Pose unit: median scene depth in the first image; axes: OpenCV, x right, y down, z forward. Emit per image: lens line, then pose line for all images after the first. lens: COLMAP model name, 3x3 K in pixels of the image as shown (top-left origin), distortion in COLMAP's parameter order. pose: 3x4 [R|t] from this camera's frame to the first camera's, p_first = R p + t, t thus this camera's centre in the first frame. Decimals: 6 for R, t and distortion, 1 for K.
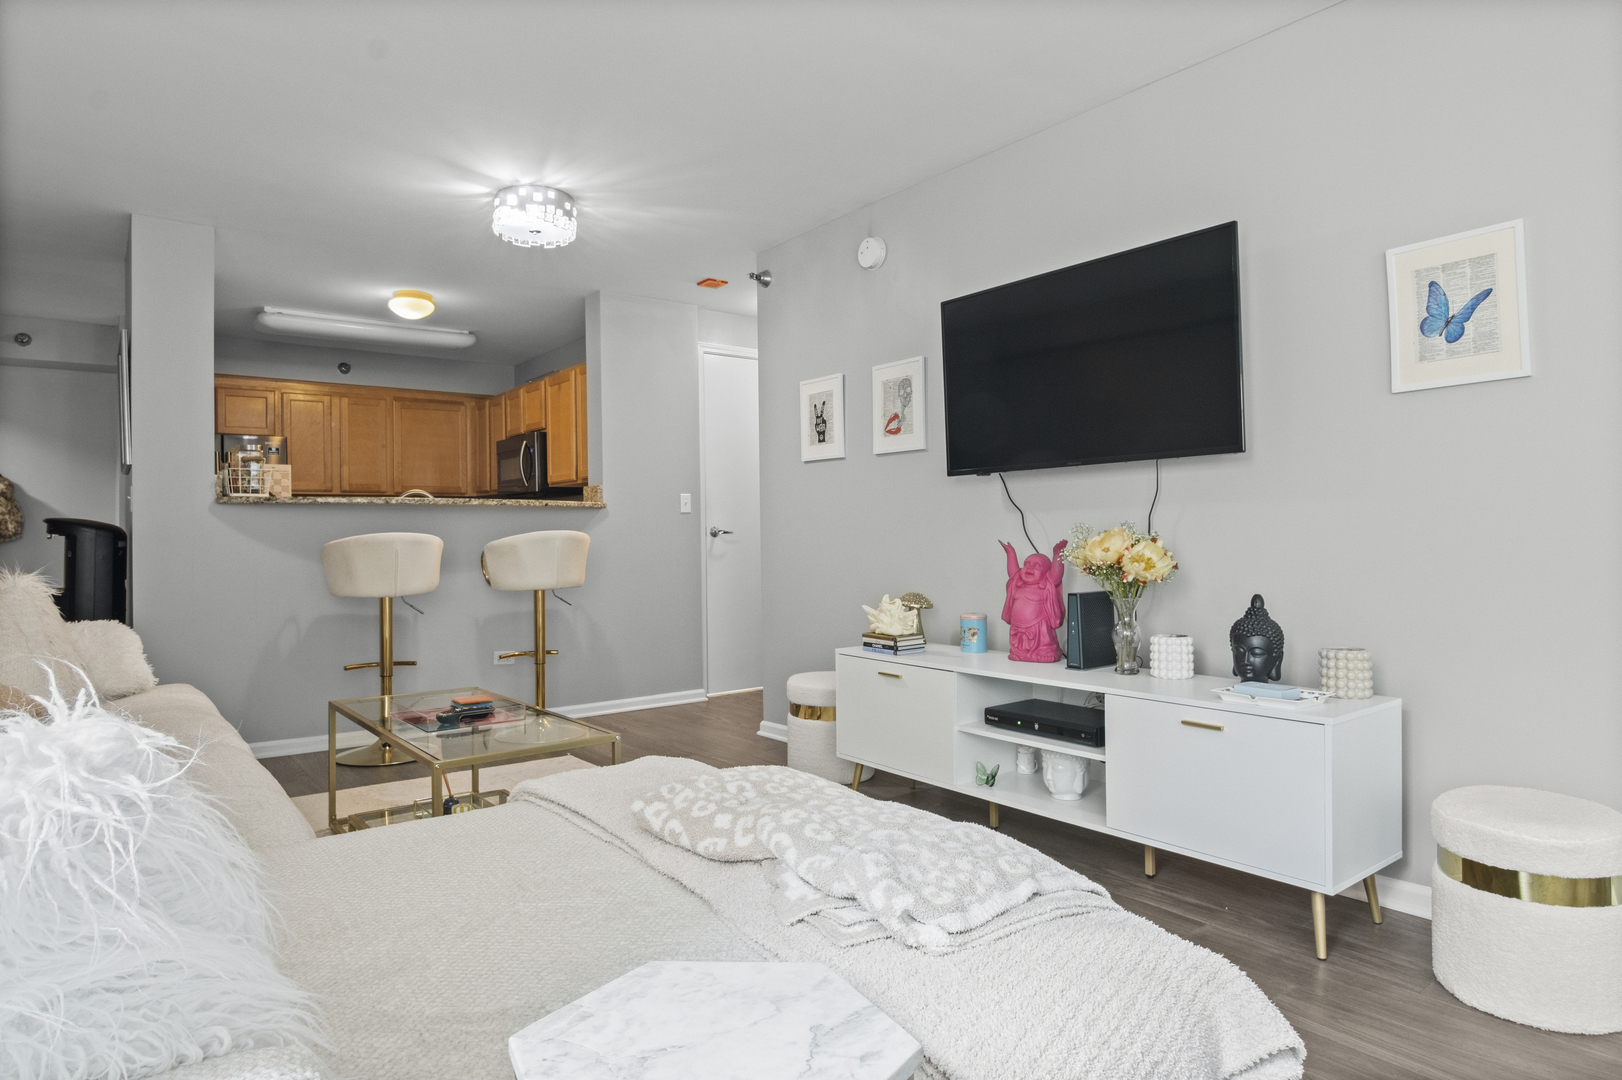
lens RADIAL K [[938.5, 0, 799.3], [0, 938.5, 529.6], [0, 0, 1]] dist [-0.005203, -0.020247]
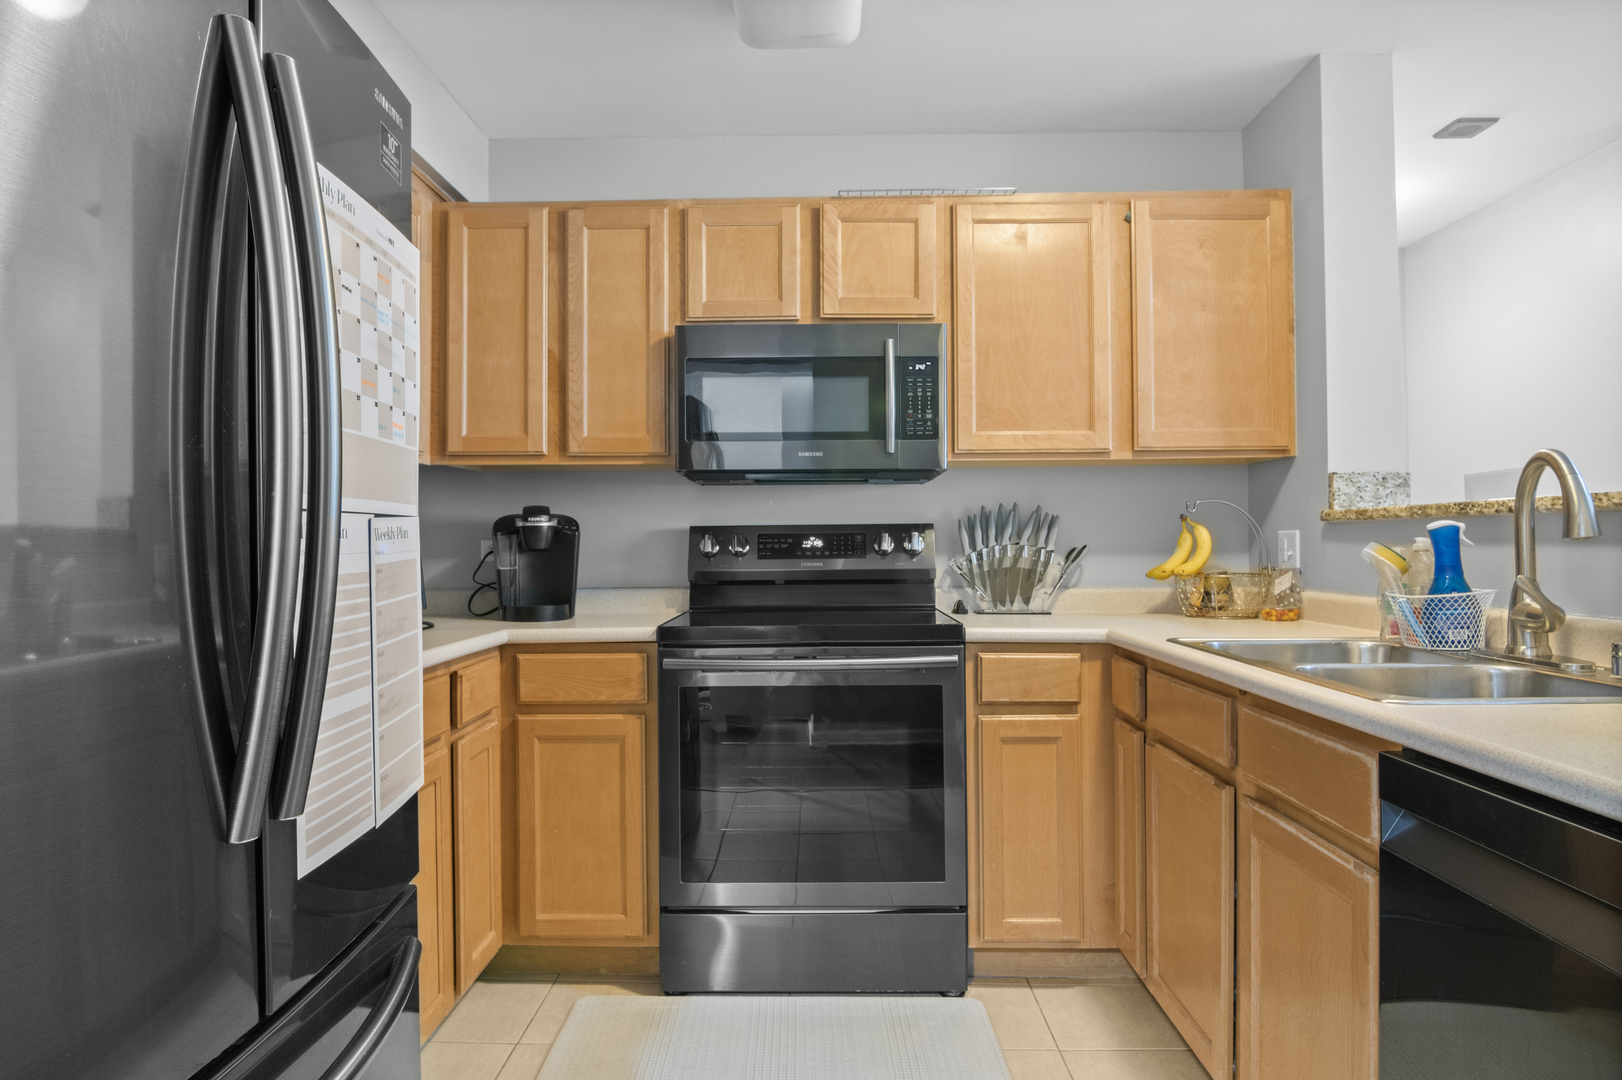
lens RADIAL K [[938.5, 0, 799.3], [0, 938.5, 529.6], [0, 0, 1]] dist [-0.005203, -0.020247]
pose [[0.626585, 0.017782, 0.779150, -0.873976], [-0.011406, 0.999842, -0.013647, -0.009355], [-0.779270, -0.000336, 0.626689, 1.094817]]
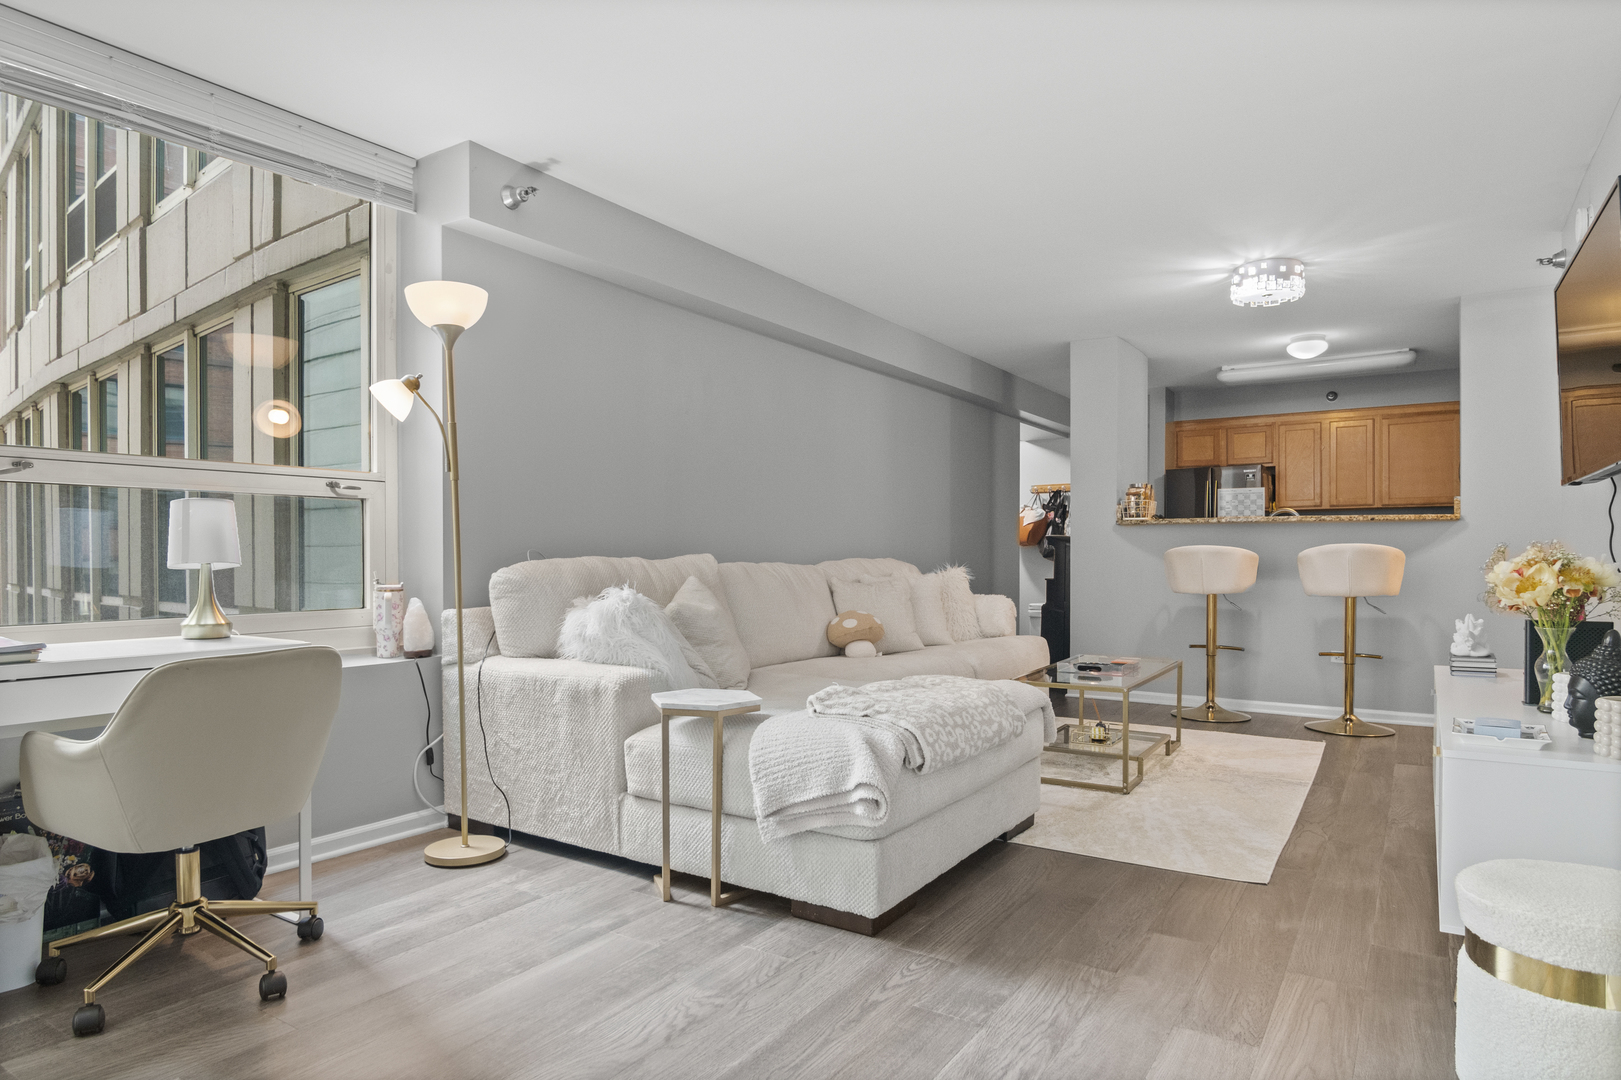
lens RADIAL K [[952.6, 0, 797.5], [0, 952.6, 564.1], [0, 0, 1]] dist [-0.006711, -0.015160]
pose [[0.331461, 0.023742, -0.943170, 0.574003], [0.005868, 0.999612, 0.027225, -0.008780], [0.943451, -0.014558, 0.331194, 0.020459]]
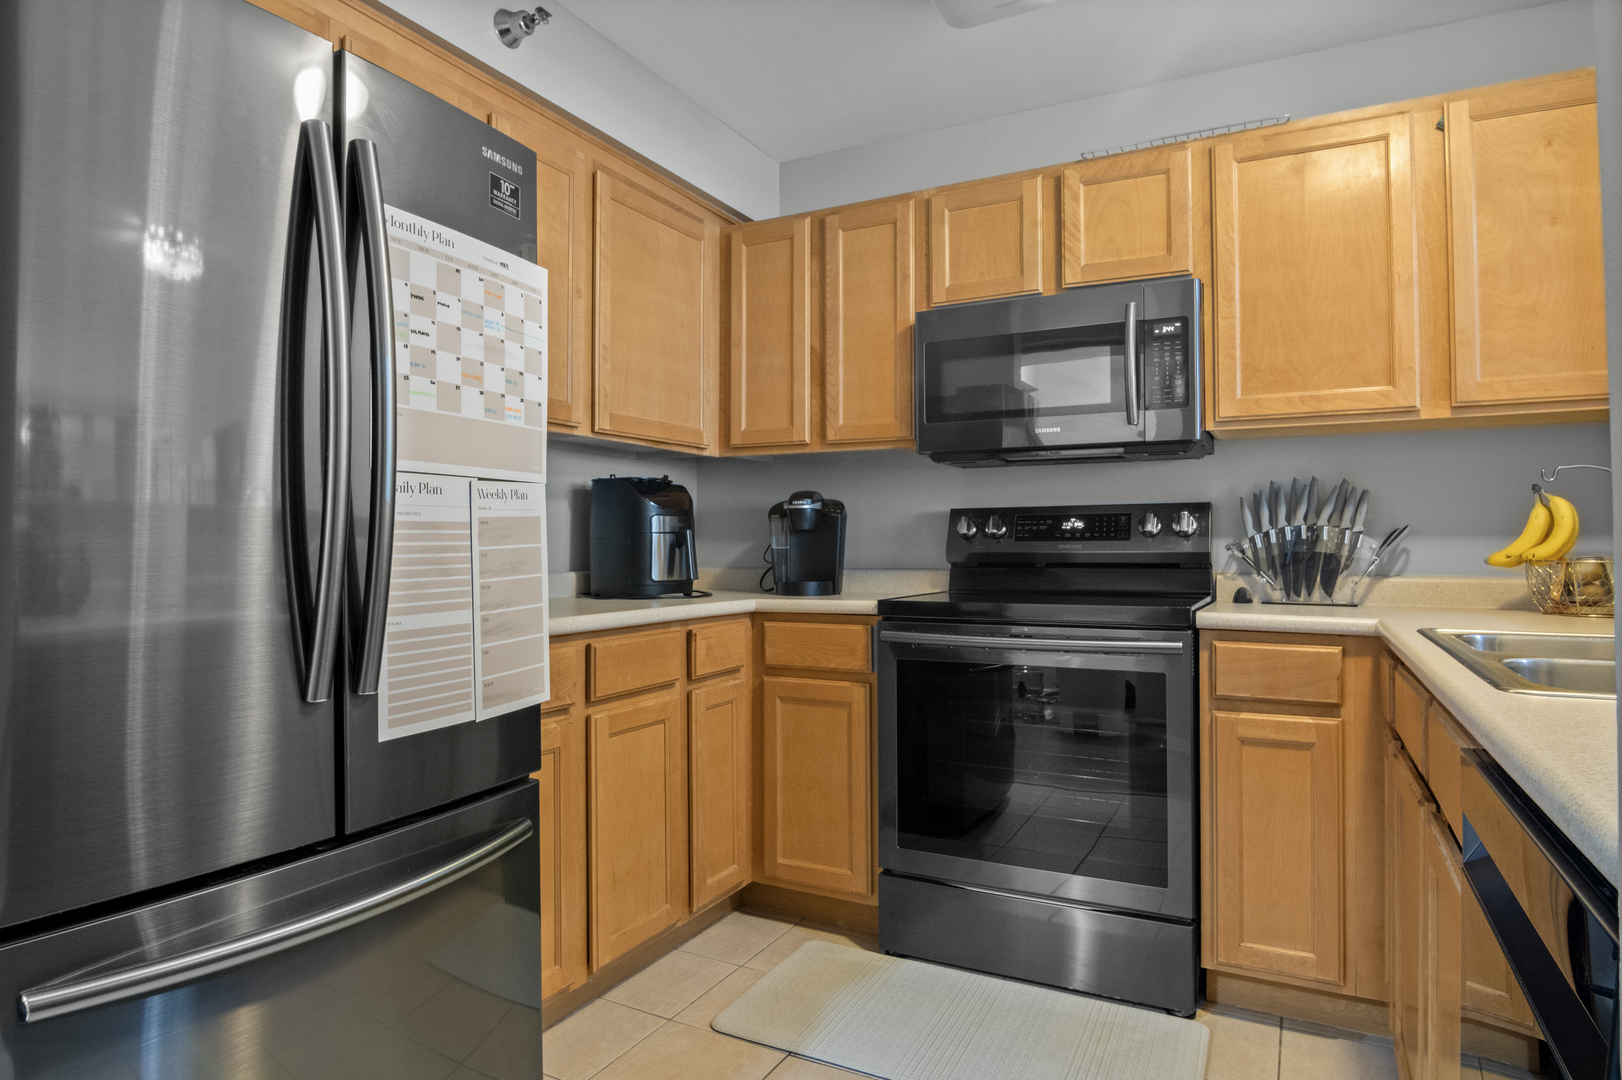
lens RADIAL K [[938.5, 0, 799.3], [0, 938.5, 529.6], [0, 0, 1]] dist [-0.005203, -0.020247]
pose [[0.910311, 0.017654, 0.413548, -0.793078], [-0.014605, 0.999838, -0.010533, 0.002367], [-0.413667, 0.003548, 0.910421, 1.011905]]
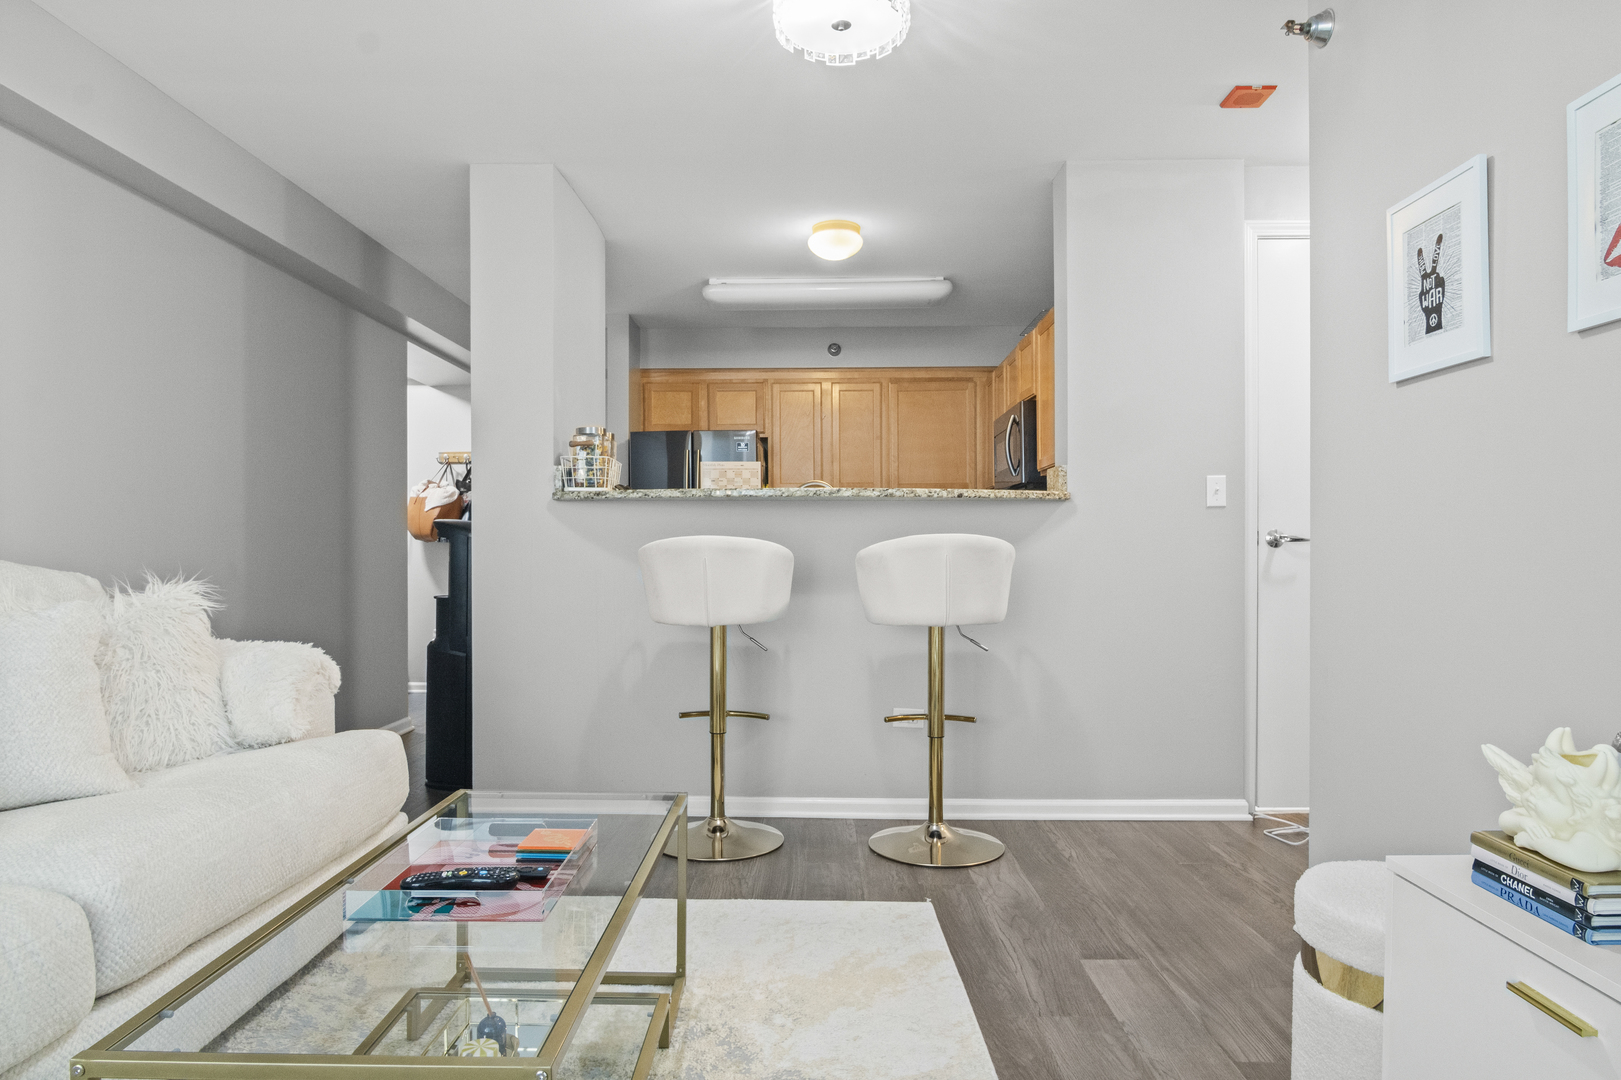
lens RADIAL K [[952.6, 0, 797.5], [0, 952.6, 564.1], [0, 0, 1]] dist [-0.006711, -0.015160]
pose [[0.778565, 0.019808, -0.627251, 0.066398], [-0.004245, 0.999645, 0.026298, 0.004844], [0.627549, -0.017812, 0.778373, 0.434748]]
